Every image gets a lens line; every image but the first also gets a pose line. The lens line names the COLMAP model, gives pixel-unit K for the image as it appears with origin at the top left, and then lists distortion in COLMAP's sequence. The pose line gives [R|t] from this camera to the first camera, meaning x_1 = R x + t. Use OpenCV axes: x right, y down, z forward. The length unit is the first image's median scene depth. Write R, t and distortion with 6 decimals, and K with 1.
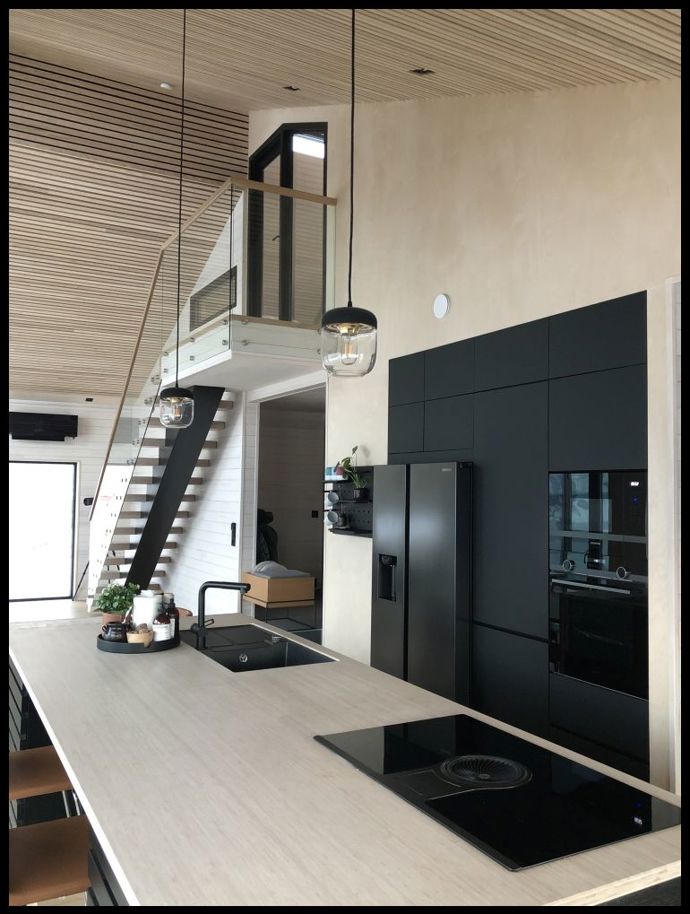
lens RADIAL K [[767.3, 0, 345.0], [0, 767.3, 457.0], [0, 0, 1]] dist [0.004269, -0.000249]
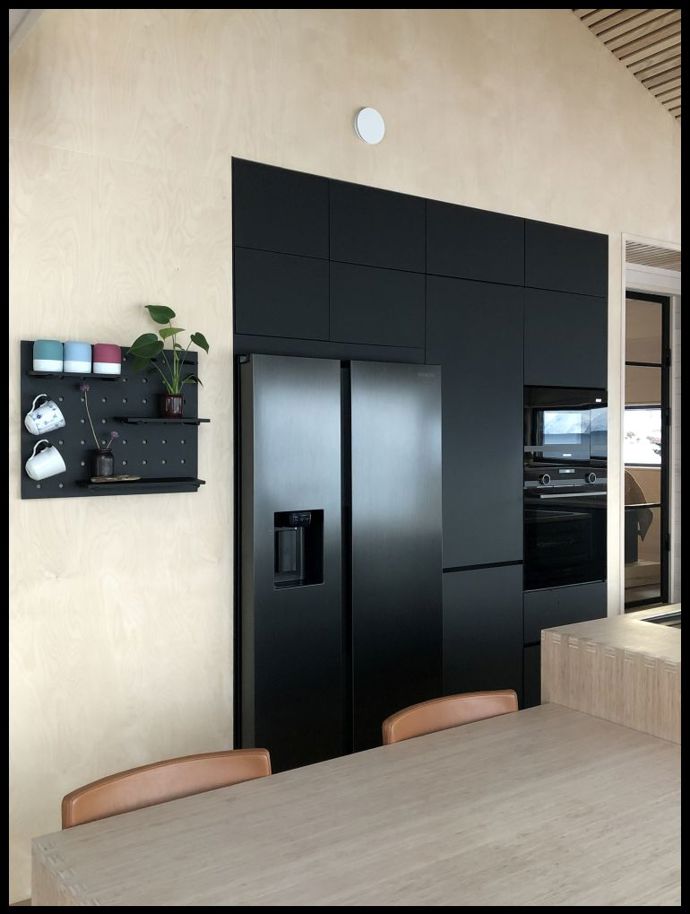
lens RADIAL K [[871.2, 0, 345.0], [0, 871.2, 457.0], [0, 0, 1]] dist [-0.000328, -0.001402]
pose [[-0.109562, -0.046736, 0.992881, -0.787266], [-0.047559, 0.997996, 0.041729, 0.073493], [-0.992842, -0.042648, -0.111565, 1.346860]]
